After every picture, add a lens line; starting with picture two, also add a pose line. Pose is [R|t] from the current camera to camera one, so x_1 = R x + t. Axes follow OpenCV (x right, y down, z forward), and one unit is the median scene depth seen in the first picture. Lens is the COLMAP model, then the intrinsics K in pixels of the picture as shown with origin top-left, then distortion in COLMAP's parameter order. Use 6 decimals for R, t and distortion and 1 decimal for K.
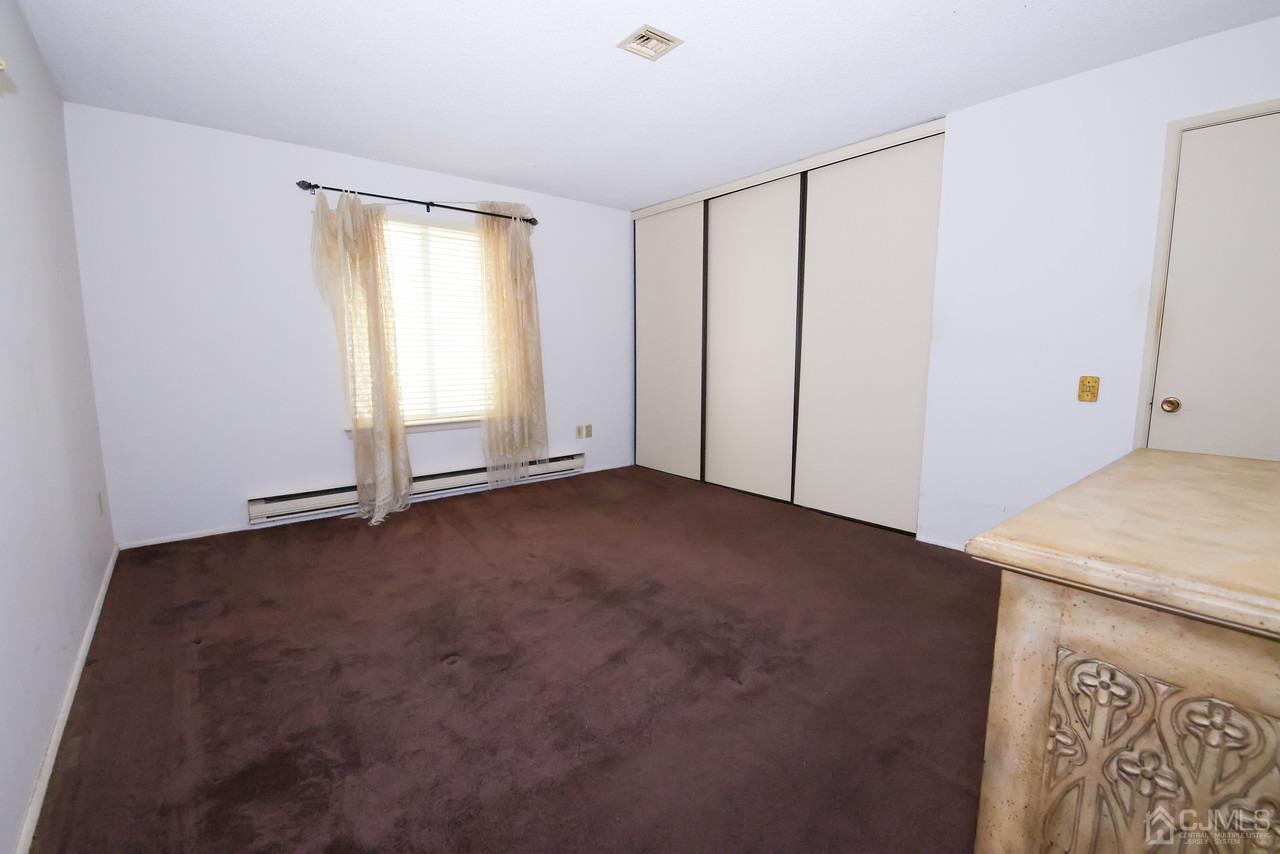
lens RADIAL K [[555.7, 0, 646.9], [0, 555.7, 428.4], [0, 0, 1]] dist [-0.015962, 0.000671]
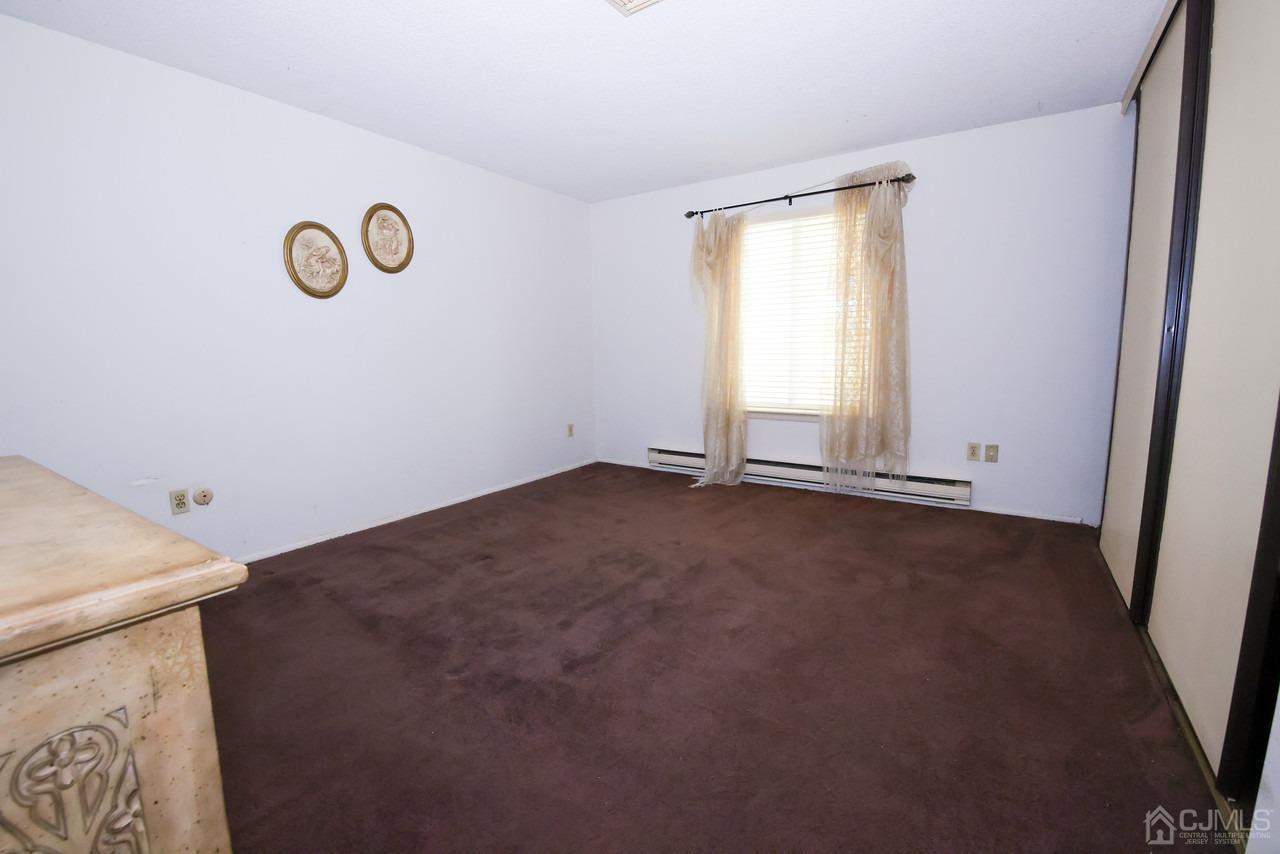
lens RADIAL K [[555.7, 0, 633.1], [0, 555.7, 423.7], [0, 0, 1]] dist [-0.015962, 0.000671]
pose [[0.265599, 0.124363, -0.956029, 0.515491], [-0.118437, 0.988343, 0.095663, -0.053595], [0.956781, 0.087821, 0.277232, 0.444526]]
